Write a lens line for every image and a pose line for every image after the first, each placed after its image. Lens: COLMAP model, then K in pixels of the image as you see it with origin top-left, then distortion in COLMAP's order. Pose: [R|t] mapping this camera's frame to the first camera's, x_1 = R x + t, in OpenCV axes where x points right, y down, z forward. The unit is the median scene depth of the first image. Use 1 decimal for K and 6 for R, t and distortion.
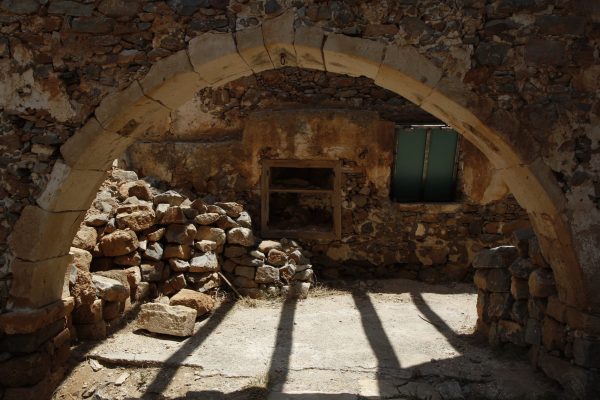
lens RADIAL K [[469.3, 0, 300.0], [0, 469.3, 200.0], [0, 0, 1]] dist [-0.063823, 0.008586]
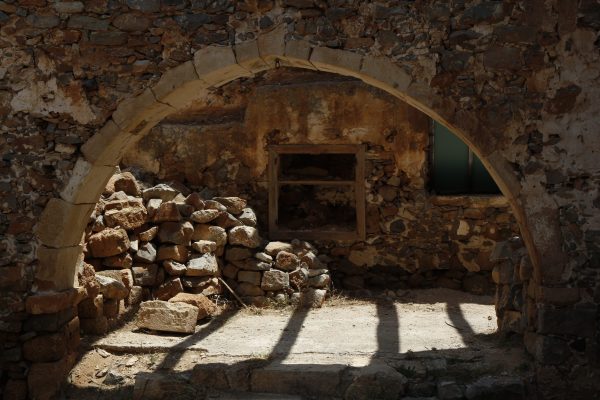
lens RADIAL K [[757.7, 0, 300.0], [0, 757.7, 200.0], [0, 0, 1]] dist [-0.021911, 0.089088]
pose [[0.998411, -0.012714, -0.054892, 0.110723], [0.012895, 0.999913, 0.002942, 0.017774], [0.054850, -0.003646, 0.998488, -0.791626]]
